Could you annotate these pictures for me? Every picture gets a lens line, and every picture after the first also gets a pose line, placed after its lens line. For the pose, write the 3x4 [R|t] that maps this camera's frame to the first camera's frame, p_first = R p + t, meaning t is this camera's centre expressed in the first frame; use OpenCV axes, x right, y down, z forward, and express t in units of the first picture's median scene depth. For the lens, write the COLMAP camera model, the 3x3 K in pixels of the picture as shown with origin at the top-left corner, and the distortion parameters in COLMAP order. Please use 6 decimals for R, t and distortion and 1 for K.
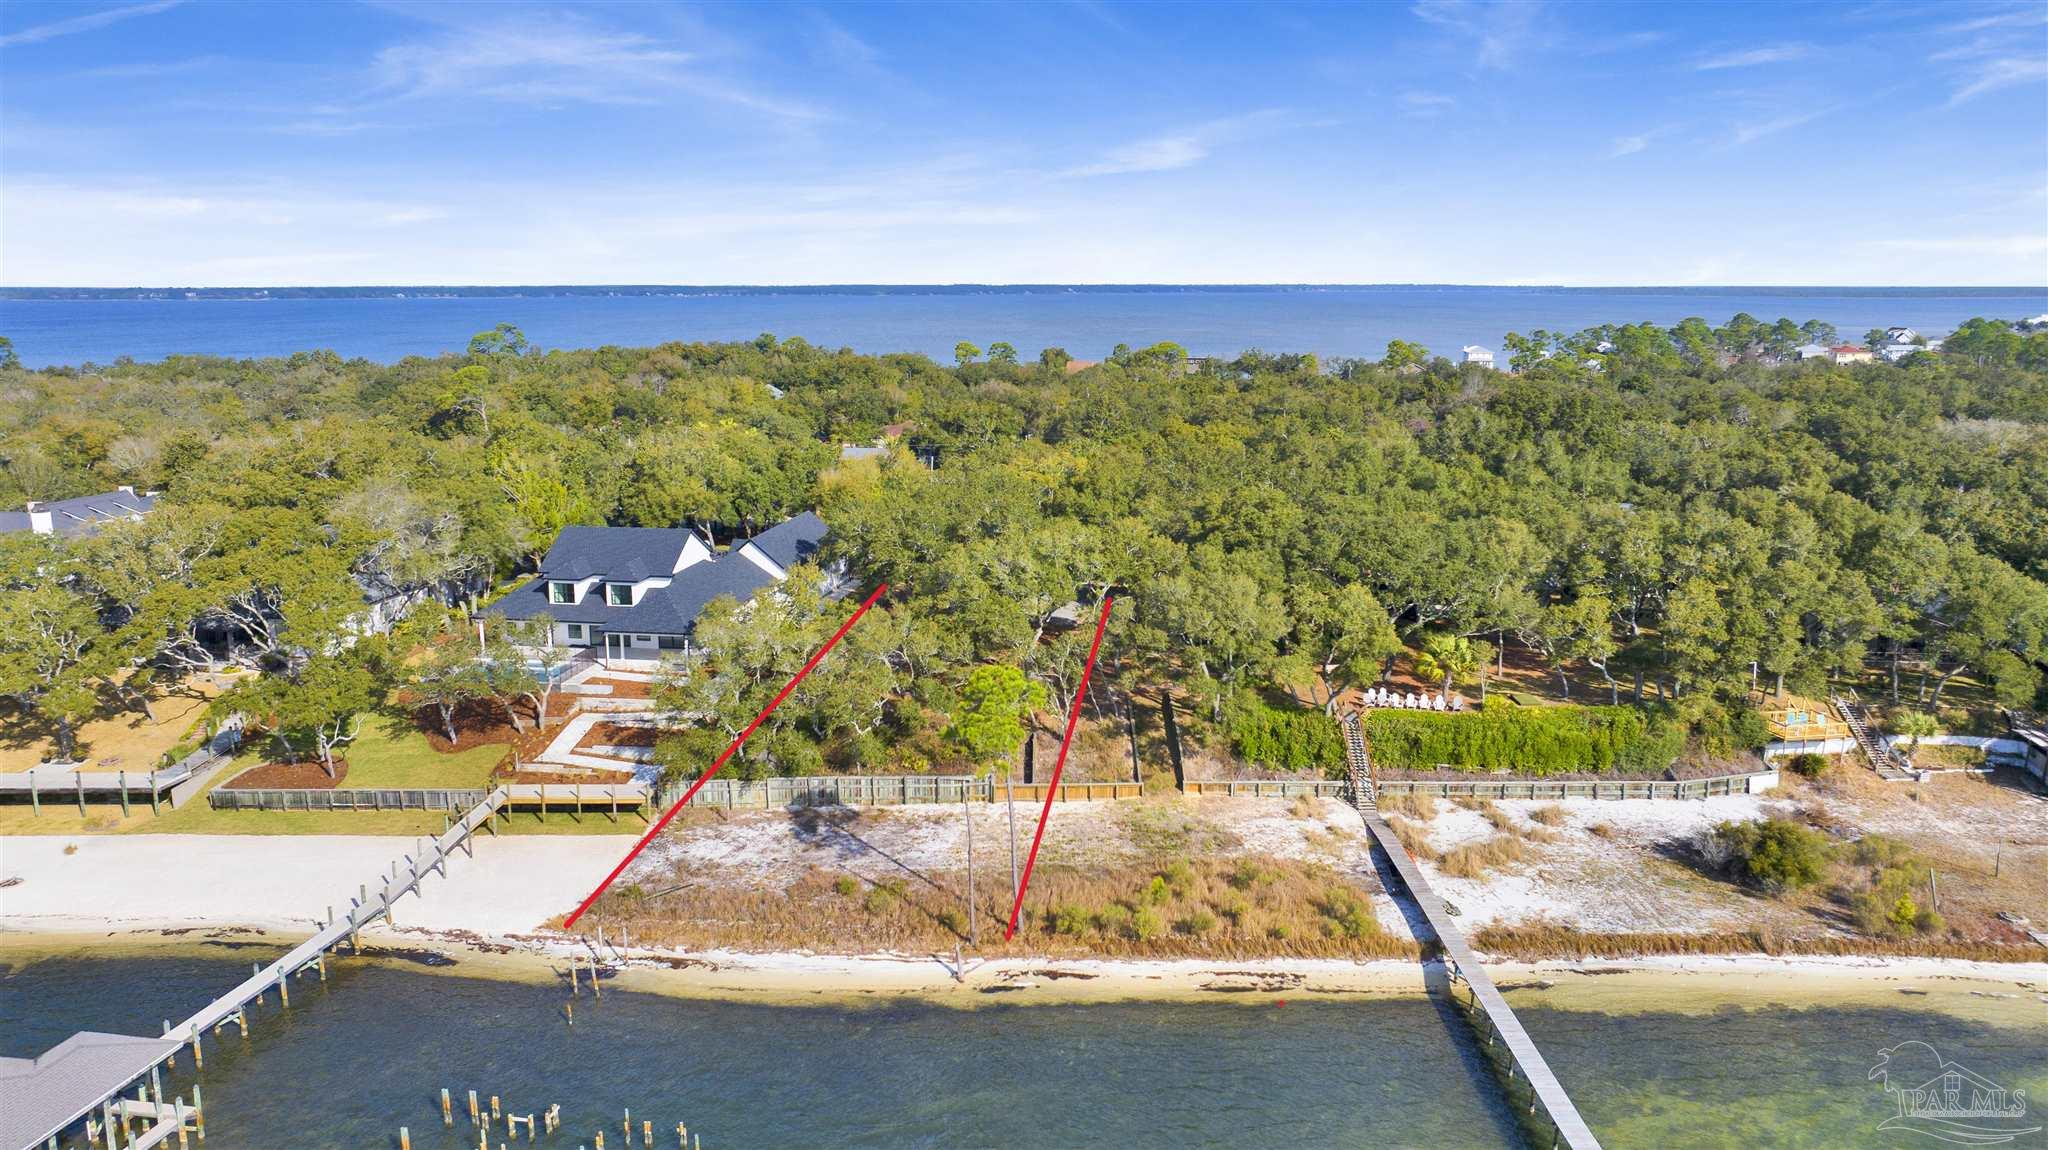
lens RADIAL K [[1464.9, 0, 1032.0], [0, 1464.9, 543.6], [0, 0, 1]] dist [-0.027976, 0.001815]
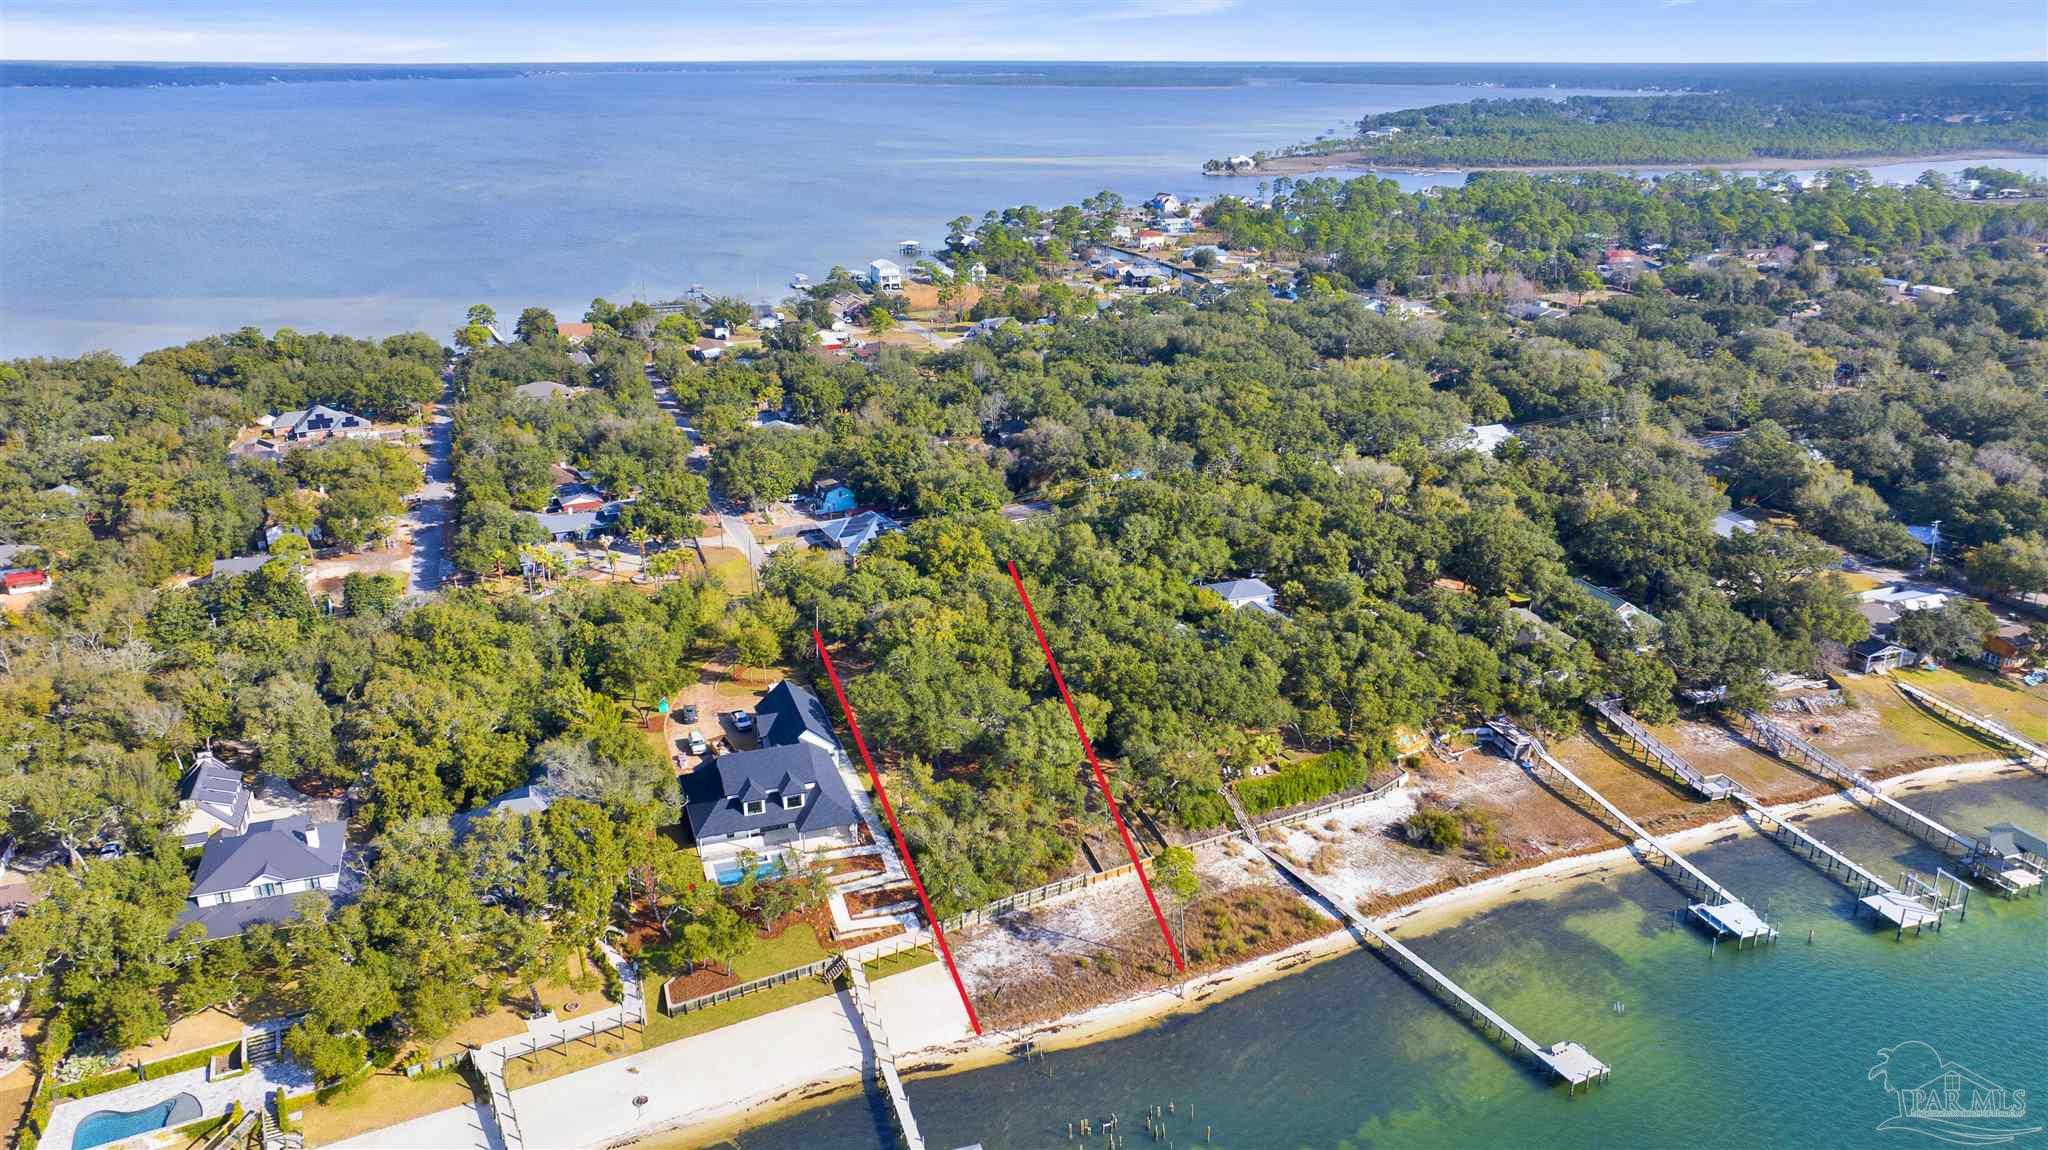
lens RADIAL K [[1483.6, 0, 1035.5], [0, 1483.6, 498.3], [0, 0, 1]] dist [-0.011776, -0.000679]
pose [[0.877632, -0.134338, 0.460125, -0.894252], [0.080068, 0.987524, 0.135596, -0.575039], [-0.472600, -0.082162, 0.877439, -0.574135]]
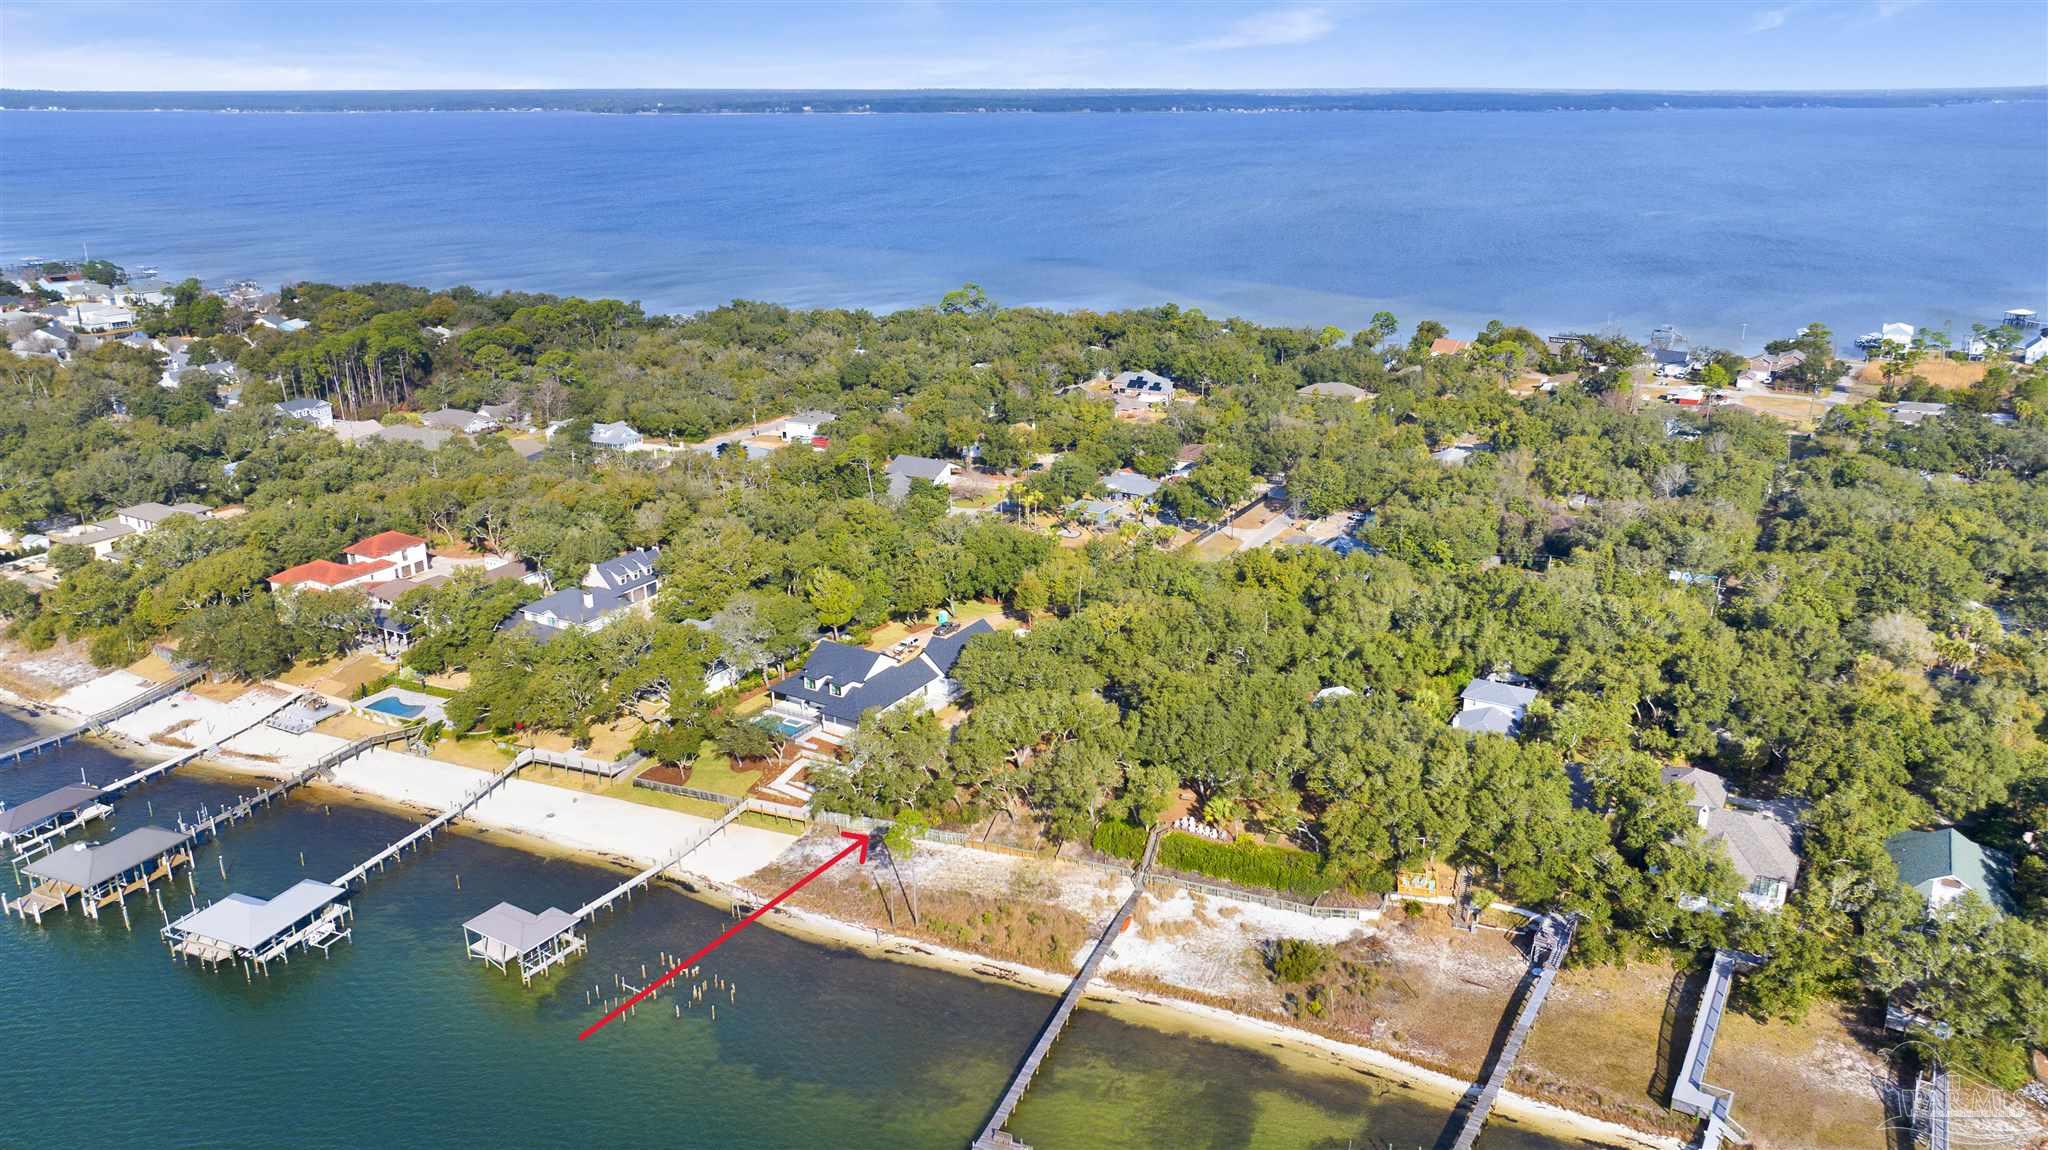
lens RADIAL K [[1477.3, 0, 1032.3], [0, 1477.3, 525.8], [0, 0, 1]] dist [-0.017824, 0.004503]
pose [[0.928951, 0.107004, -0.354402, 0.739884], [-0.064339, 0.989413, 0.130087, -0.534881], [0.364570, -0.098043, 0.926000, -0.798403]]
